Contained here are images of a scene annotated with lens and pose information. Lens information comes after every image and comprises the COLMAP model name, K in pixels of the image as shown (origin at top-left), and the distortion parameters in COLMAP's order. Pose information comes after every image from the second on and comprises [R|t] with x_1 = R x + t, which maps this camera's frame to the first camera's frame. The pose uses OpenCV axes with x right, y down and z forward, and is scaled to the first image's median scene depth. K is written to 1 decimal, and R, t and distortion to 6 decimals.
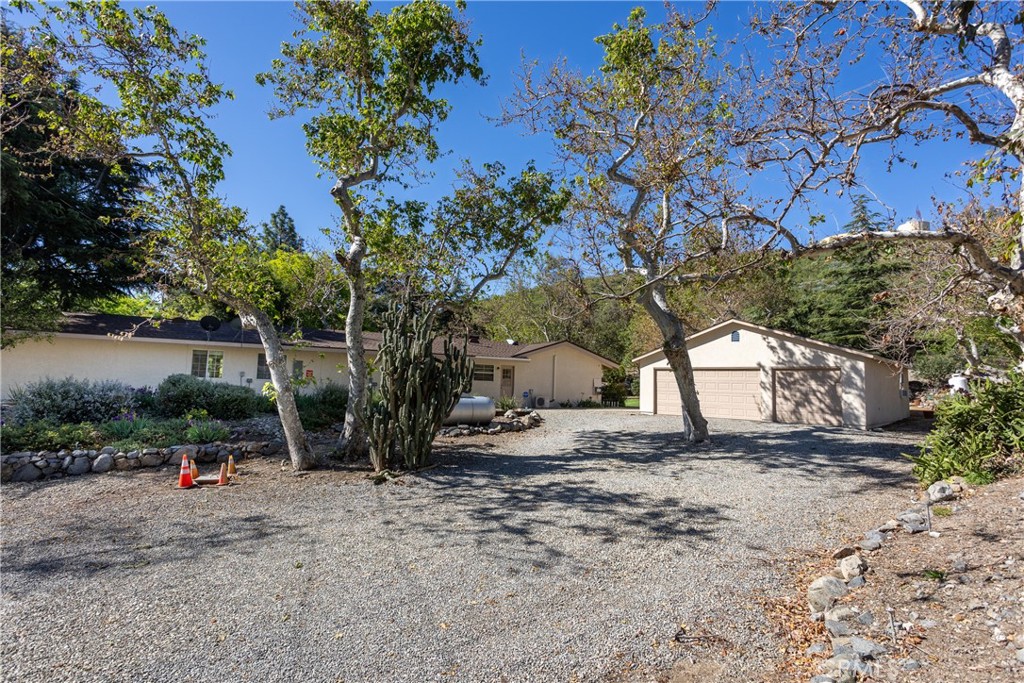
lens RADIAL K [[513.9, 0, 512.0], [0, 513.9, 341.5], [0, 0, 1]] dist [-0.000536, 0.000398]
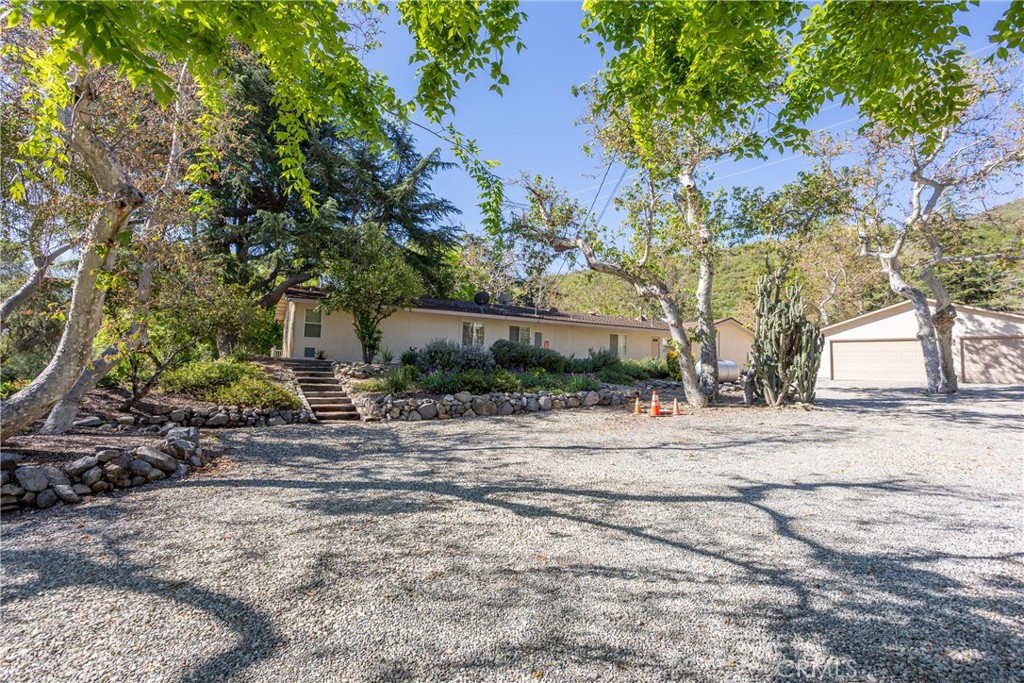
lens RADIAL K [[513.9, 0, 512.0], [0, 513.9, 341.5], [0, 0, 1]] dist [-0.000536, 0.000398]
pose [[0.999755, -0.002696, 0.021949, -0.578398], [0.002235, 0.999777, 0.021009, 0.036818], [-0.022000, -0.020955, 0.999538, -0.170878]]
